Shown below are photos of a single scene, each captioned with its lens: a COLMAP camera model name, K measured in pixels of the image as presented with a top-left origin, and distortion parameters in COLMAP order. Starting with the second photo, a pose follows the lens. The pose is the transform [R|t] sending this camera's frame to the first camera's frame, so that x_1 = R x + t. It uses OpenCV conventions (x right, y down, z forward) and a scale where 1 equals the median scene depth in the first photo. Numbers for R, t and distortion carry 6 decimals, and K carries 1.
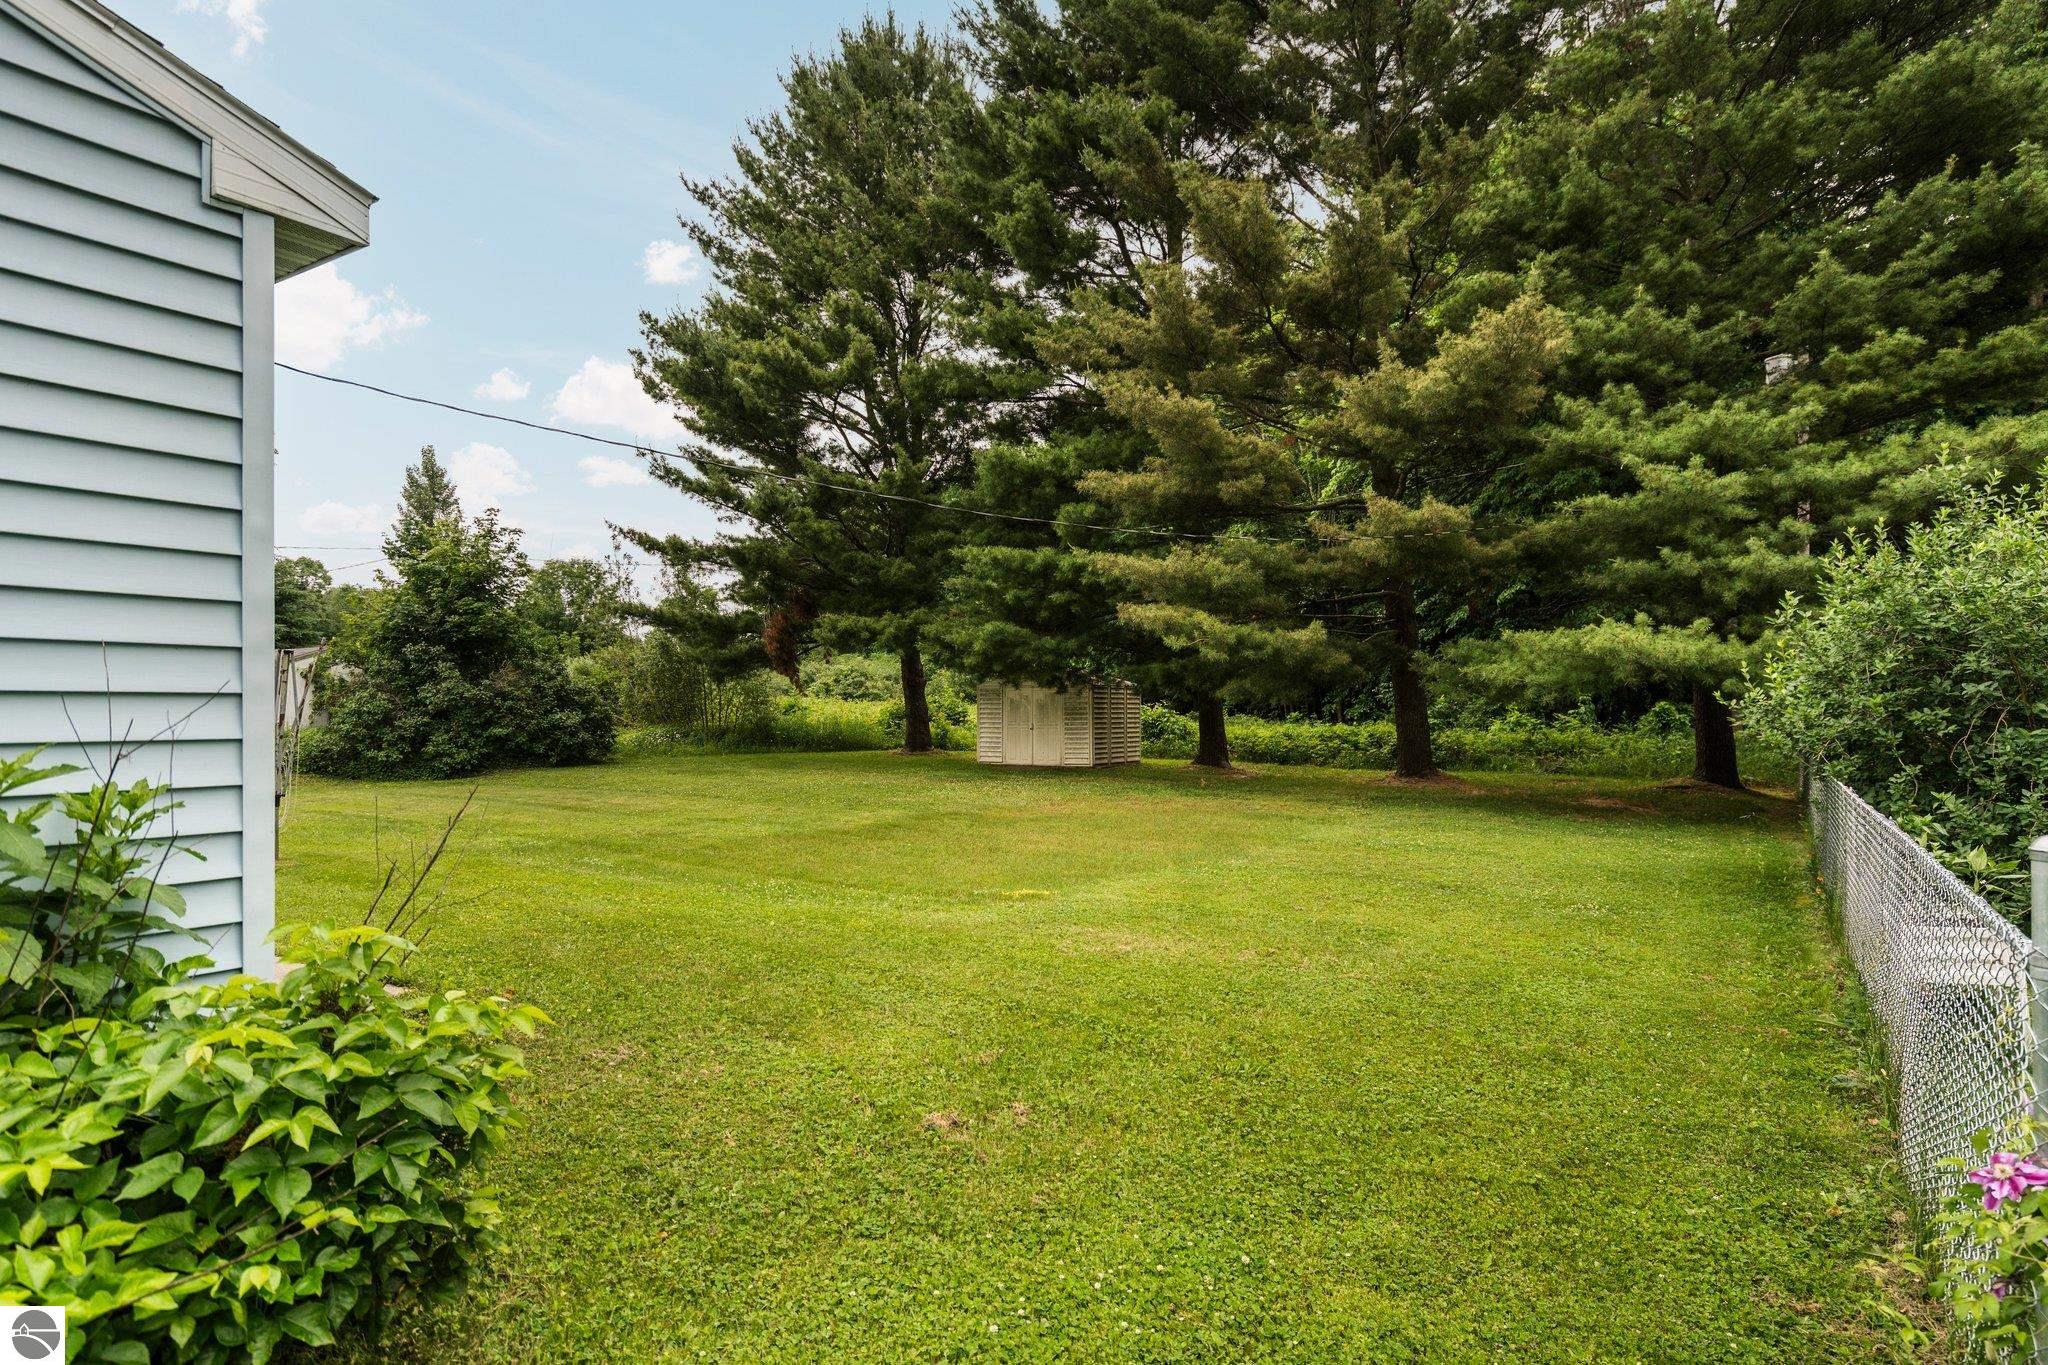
lens RADIAL K [[1154.1, 0, 1027.7], [0, 1154.1, 686.6], [0, 0, 1]] dist [0.012870, 0.000119]
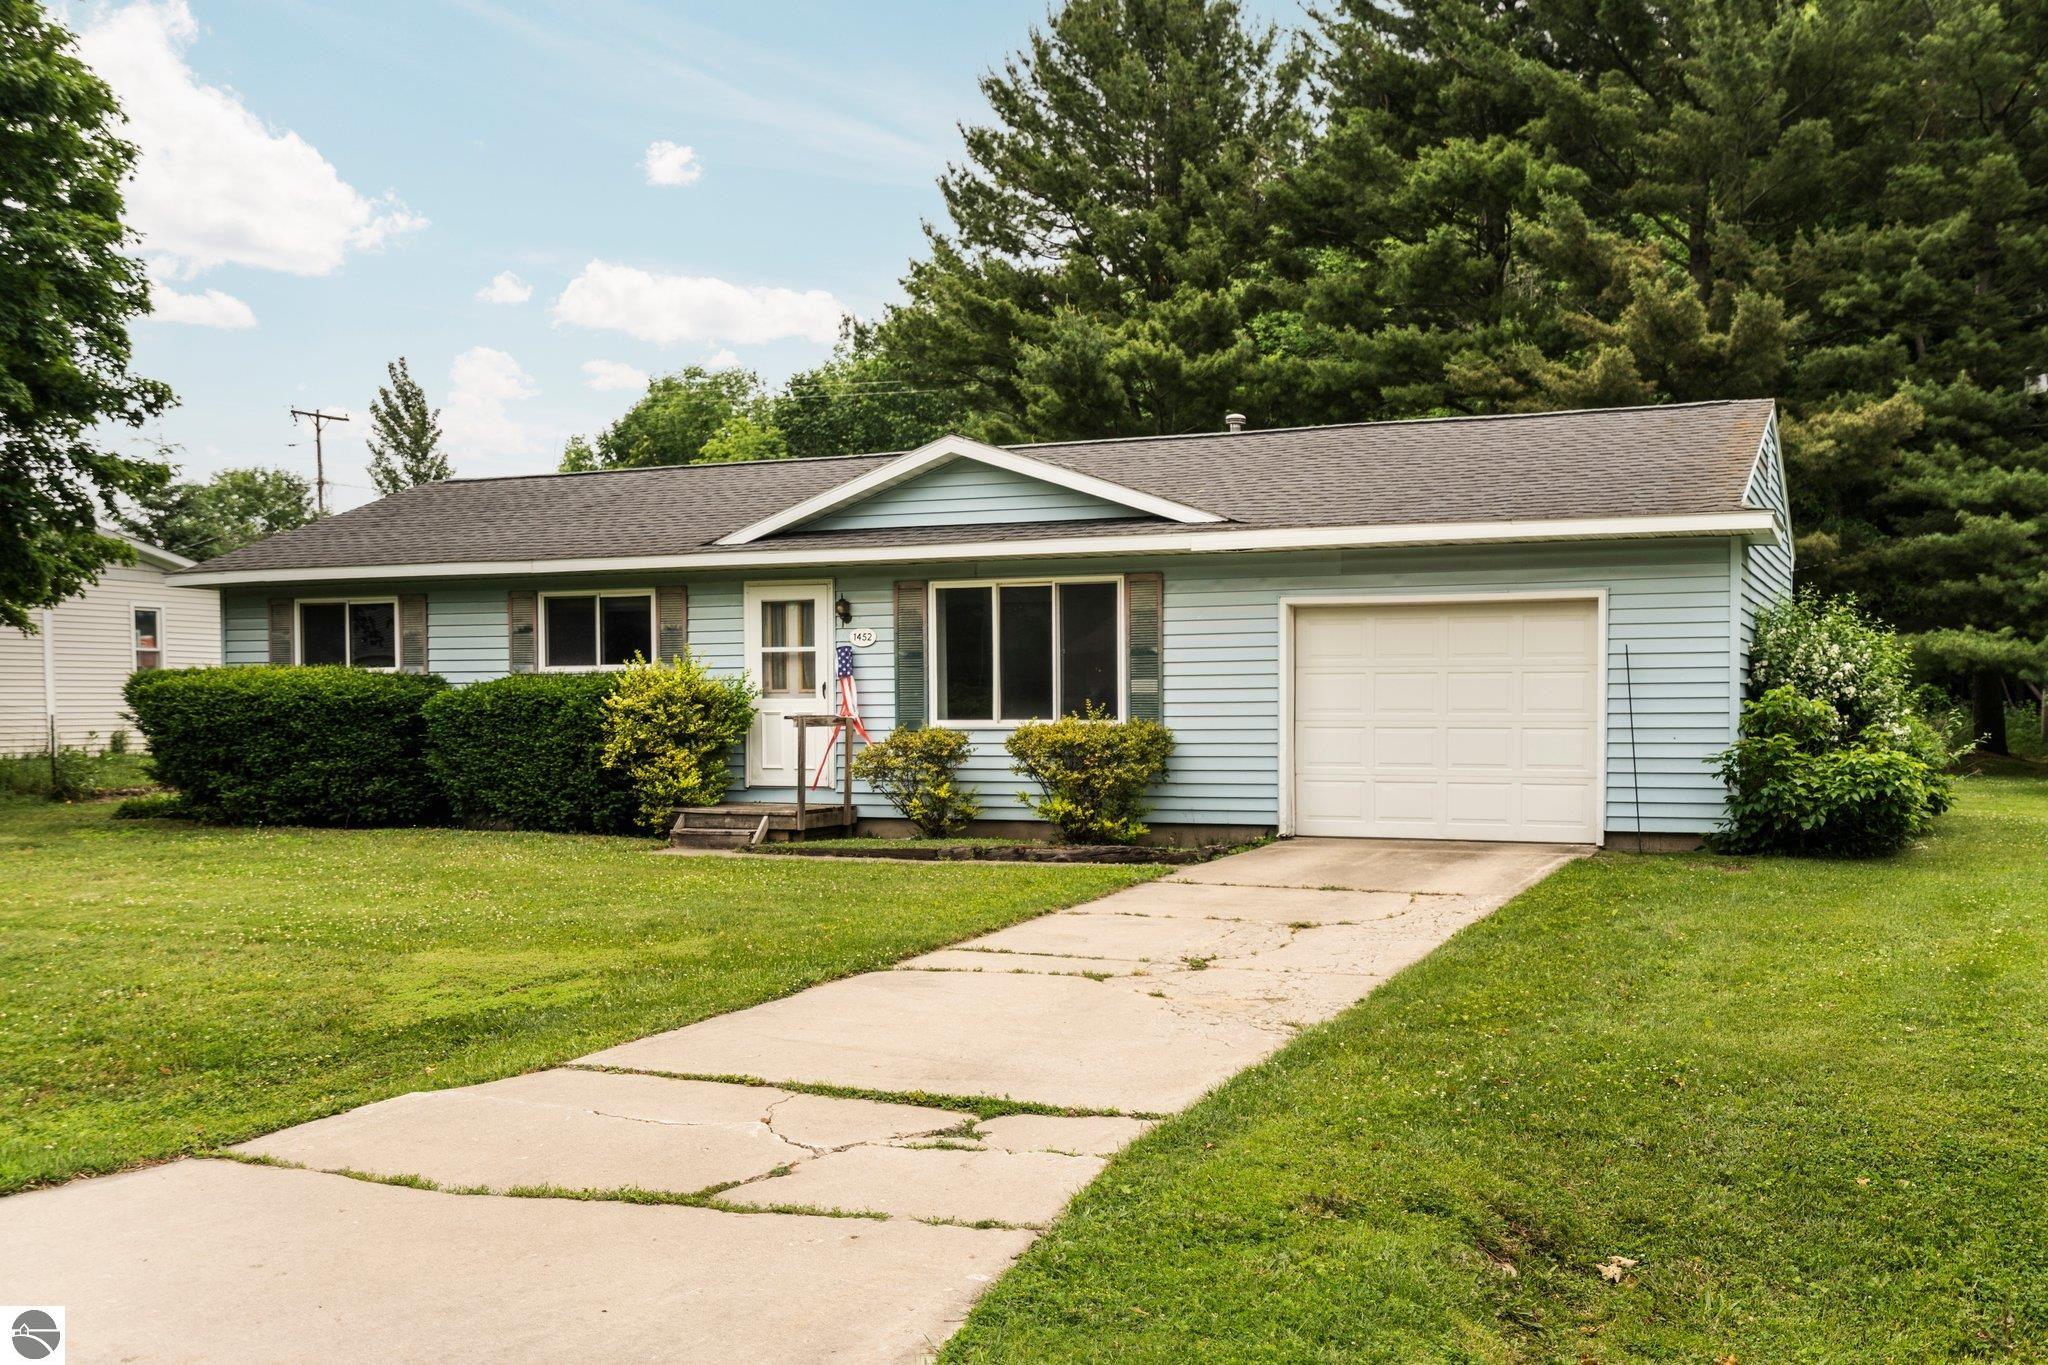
lens RADIAL K [[2096.4, 0, 1035.5], [0, 2096.4, 792.8], [0, 0, 1]] dist [0.024596, -0.015189]
pose [[0.984779, -0.018006, 0.172878, -0.618565], [0.006738, 0.997827, 0.065543, -0.019664], [-0.173683, -0.063381, 0.982760, -0.796086]]
